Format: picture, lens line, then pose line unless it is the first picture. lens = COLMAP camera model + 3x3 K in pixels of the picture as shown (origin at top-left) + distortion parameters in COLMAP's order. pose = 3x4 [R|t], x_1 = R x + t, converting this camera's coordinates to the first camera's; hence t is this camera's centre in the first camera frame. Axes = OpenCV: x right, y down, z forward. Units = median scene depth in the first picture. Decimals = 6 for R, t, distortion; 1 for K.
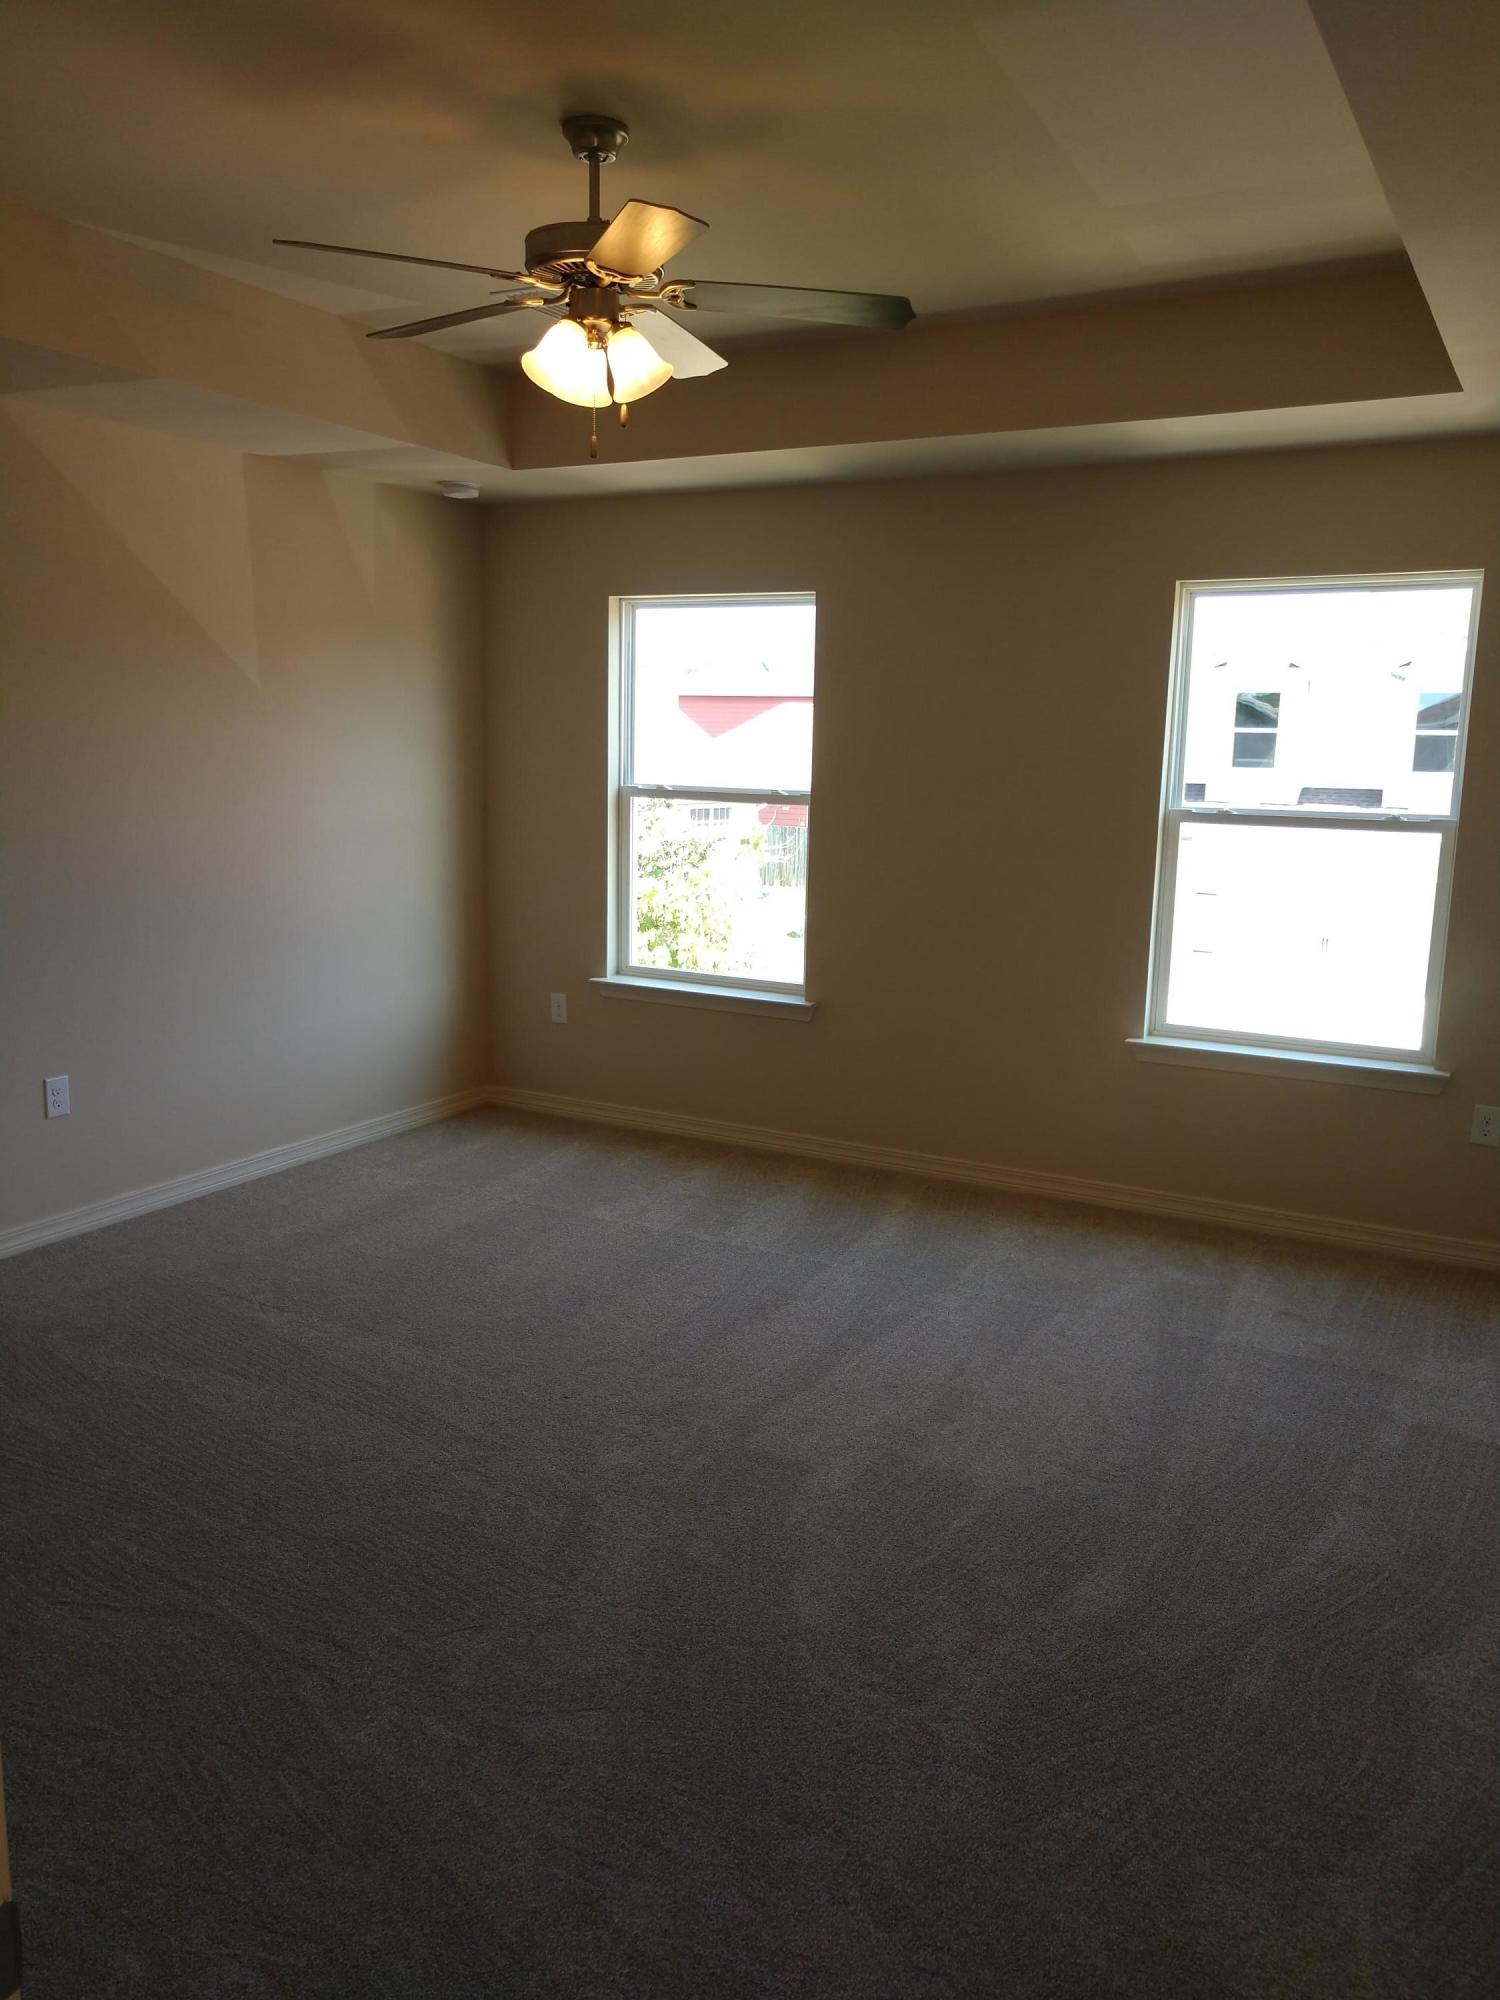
lens RADIAL K [[1519.7, 0, 755.2], [0, 1519.7, 997.6], [0, 0, 1]] dist [0.003614, 0.038668]
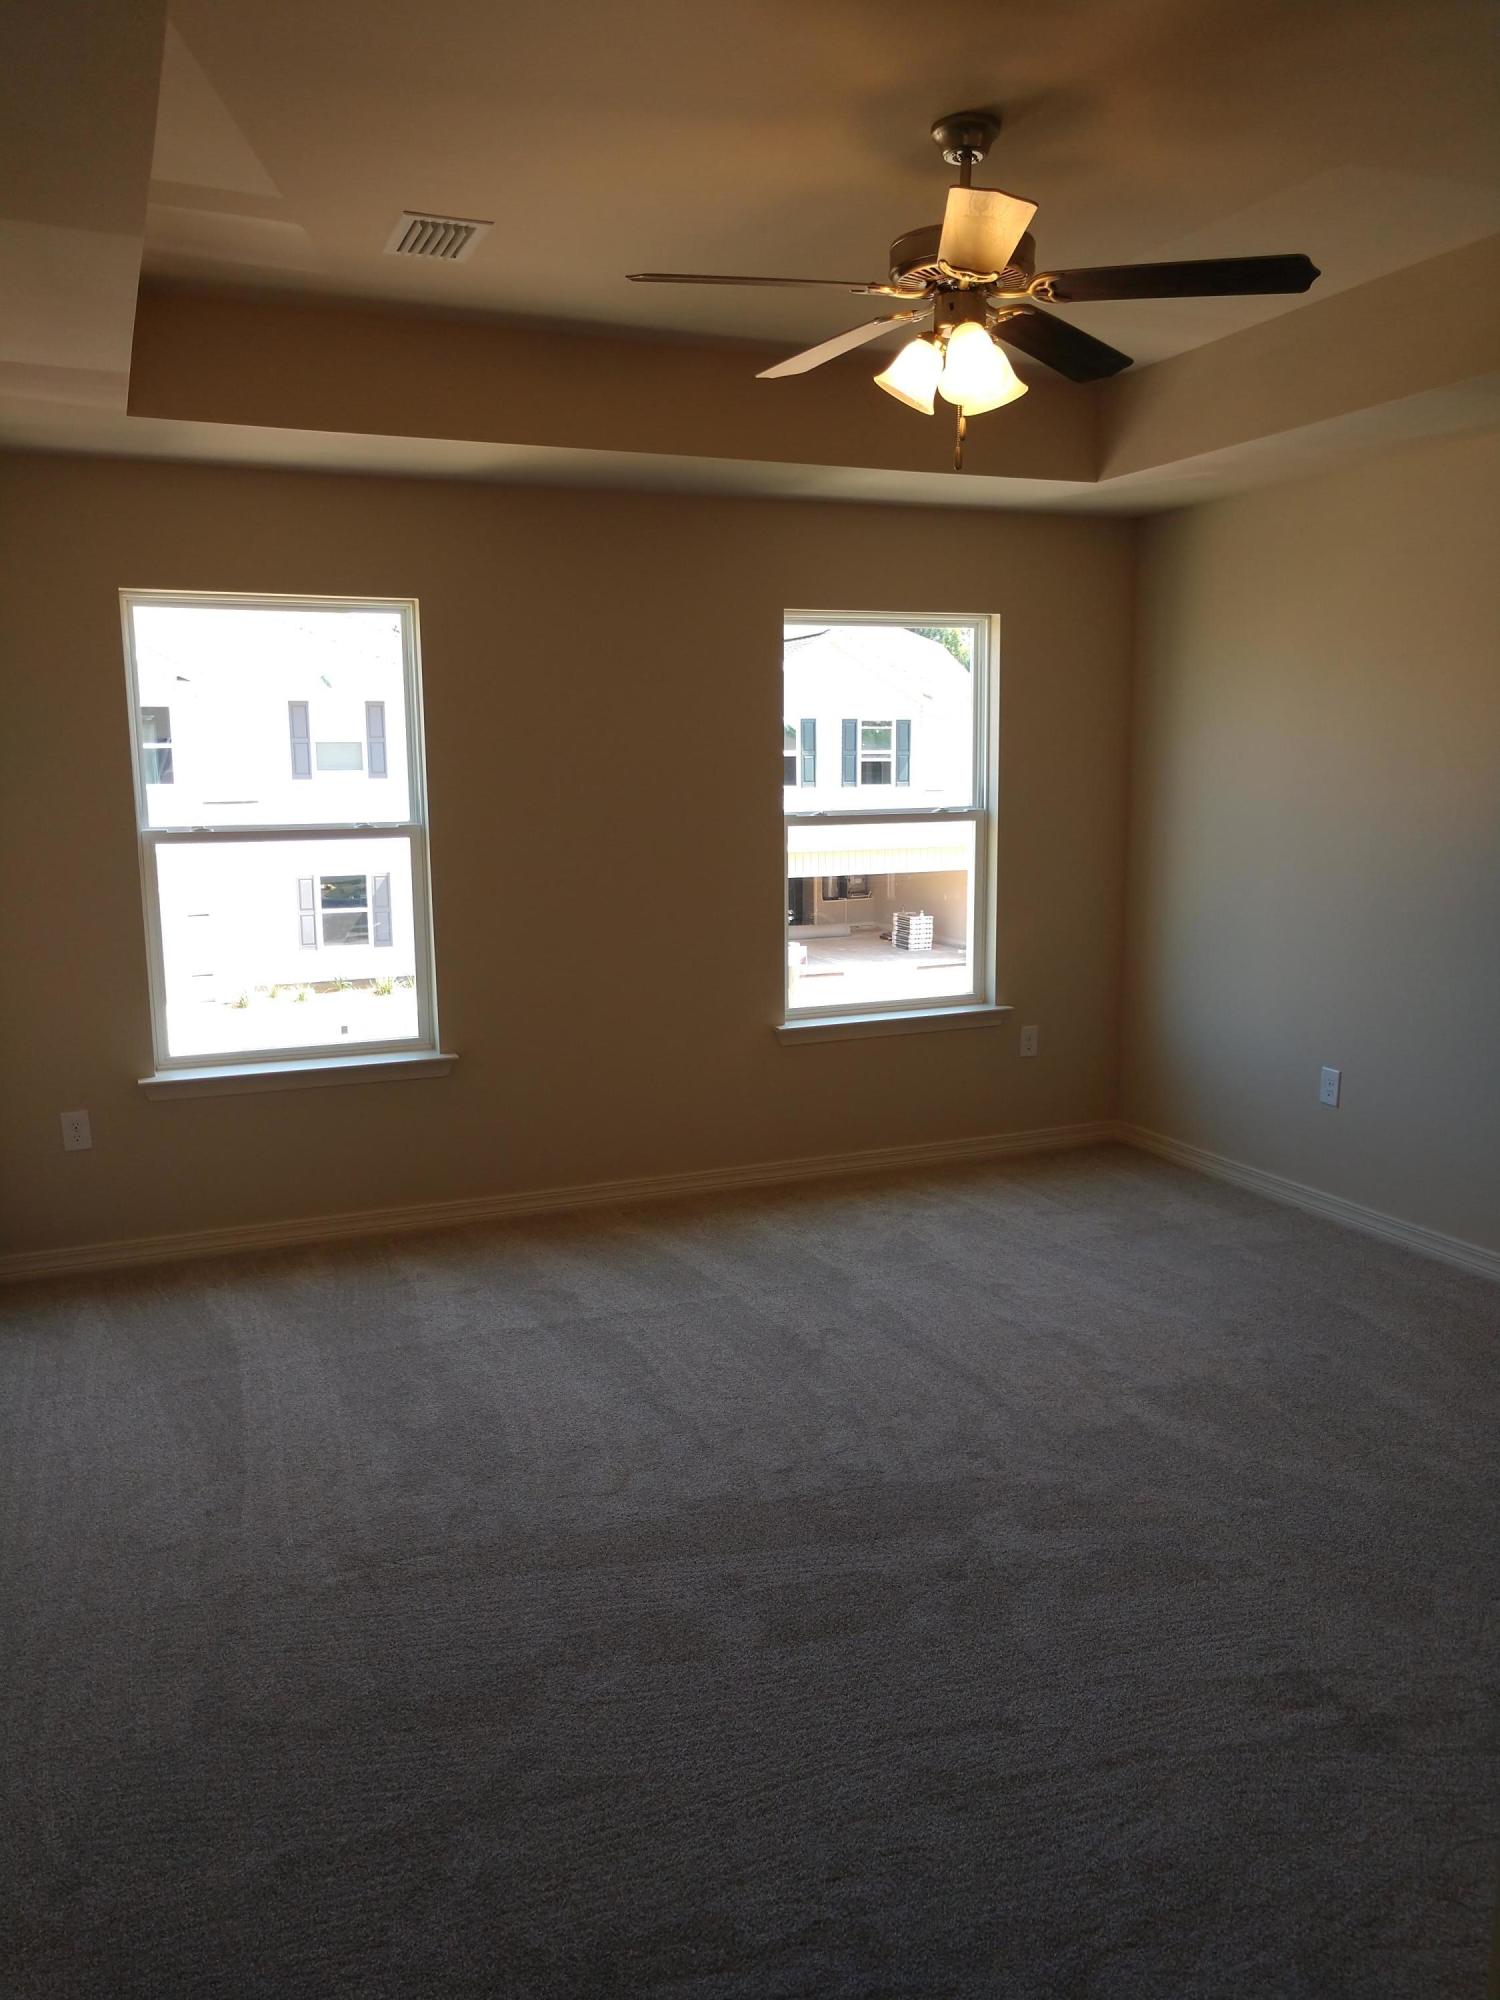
lens RADIAL K [[1519.7, 0, 749.3], [0, 1519.7, 1003.4], [0, 0, 1]] dist [0.003614, 0.038668]
pose [[0.628390, -0.152175, 0.762869, -0.532821], [0.155362, 0.985473, 0.068605, -0.060415], [-0.762226, 0.075410, 0.642903, 0.280370]]
